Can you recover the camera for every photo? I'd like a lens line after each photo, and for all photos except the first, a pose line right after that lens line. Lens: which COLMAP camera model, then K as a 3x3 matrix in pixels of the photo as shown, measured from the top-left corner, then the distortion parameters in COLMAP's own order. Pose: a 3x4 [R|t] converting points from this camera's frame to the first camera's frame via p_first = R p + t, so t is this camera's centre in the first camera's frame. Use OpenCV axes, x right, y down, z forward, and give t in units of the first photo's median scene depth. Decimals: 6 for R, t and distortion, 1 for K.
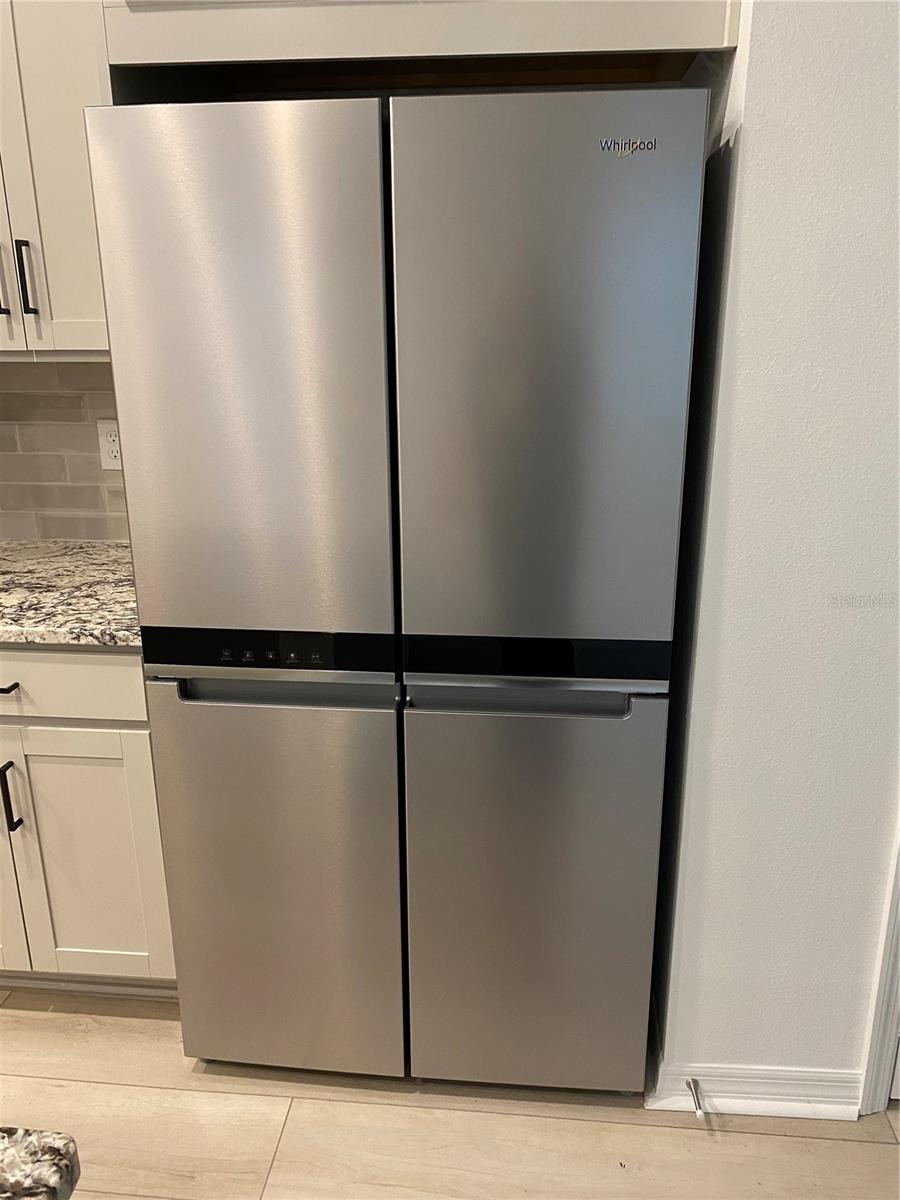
lens RADIAL K [[918.7, 0, 468.1], [0, 918.7, 580.0], [0, 0, 1]] dist [0.010755, -0.012606]
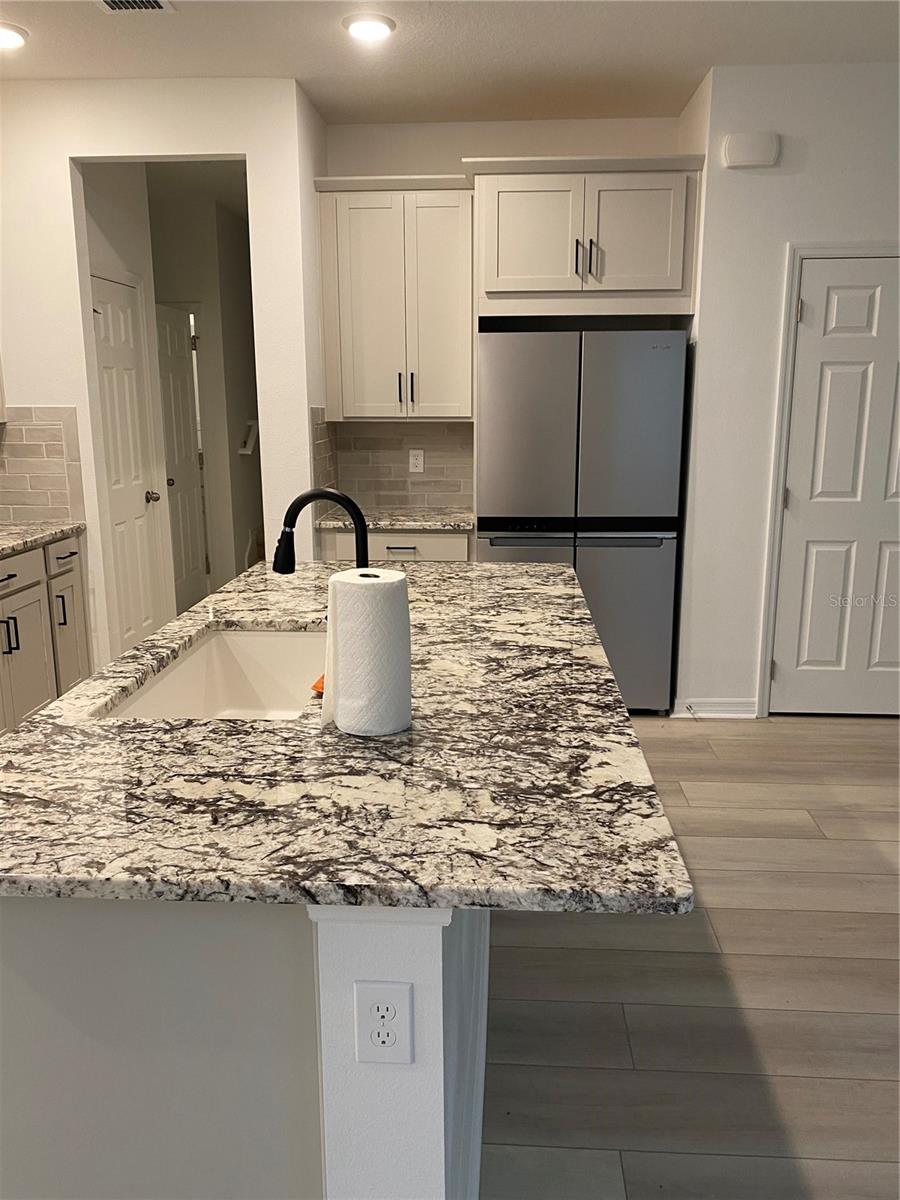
lens RADIAL K [[918.7, 0, 453.0], [0, 918.7, 600.0], [0, 0, 1]] dist [0.010755, -0.012606]
pose [[0.999727, -0.012806, 0.019529, -0.449385], [0.014117, 0.997549, -0.068538, 0.438820], [-0.018604, 0.068795, 0.997457, -1.519439]]
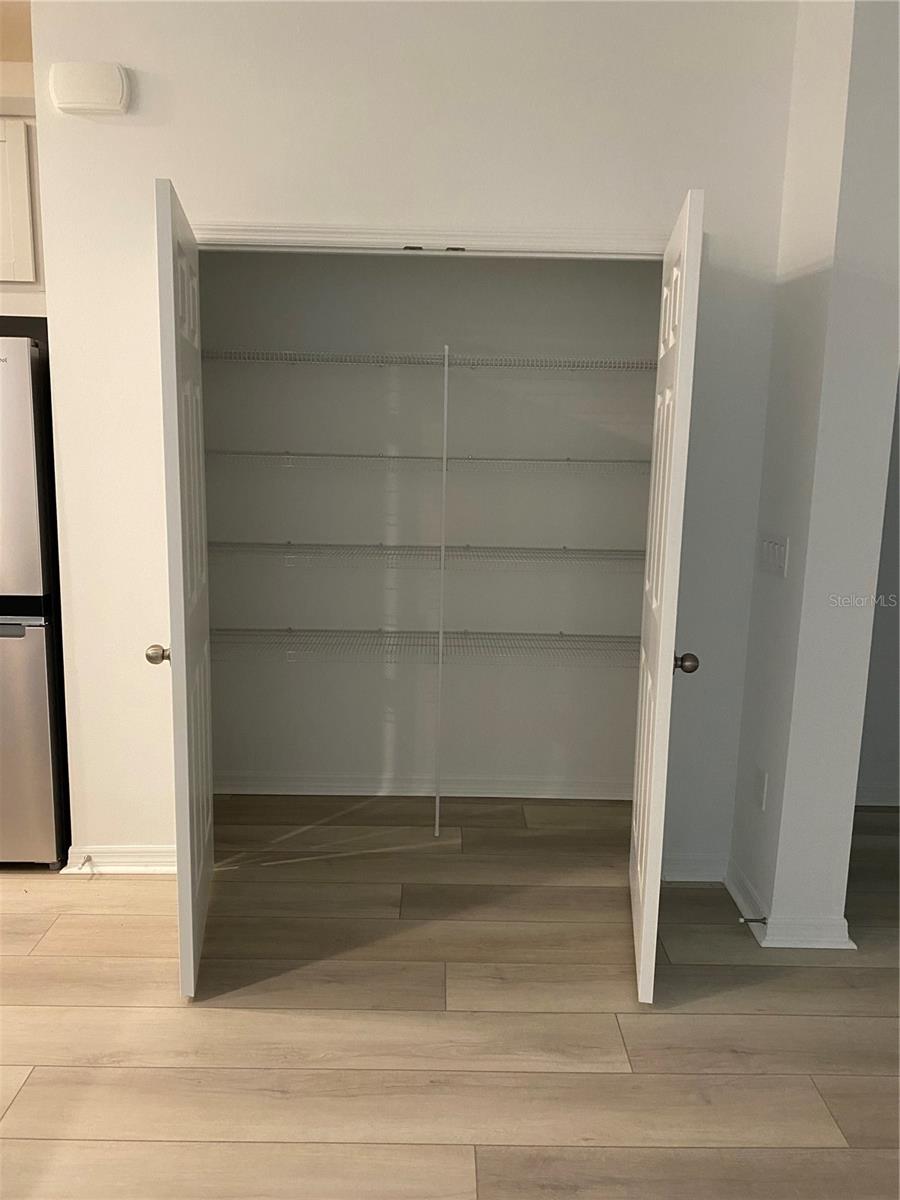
lens RADIAL K [[918.7, 0, 454.3], [0, 918.7, 601.0], [0, 0, 1]] dist [0.010755, -0.012606]
pose [[0.995262, 0.005116, 0.097097, 0.804518], [0.005967, 0.993519, -0.113510, 0.271693], [-0.097048, 0.113551, 0.988781, -0.913423]]
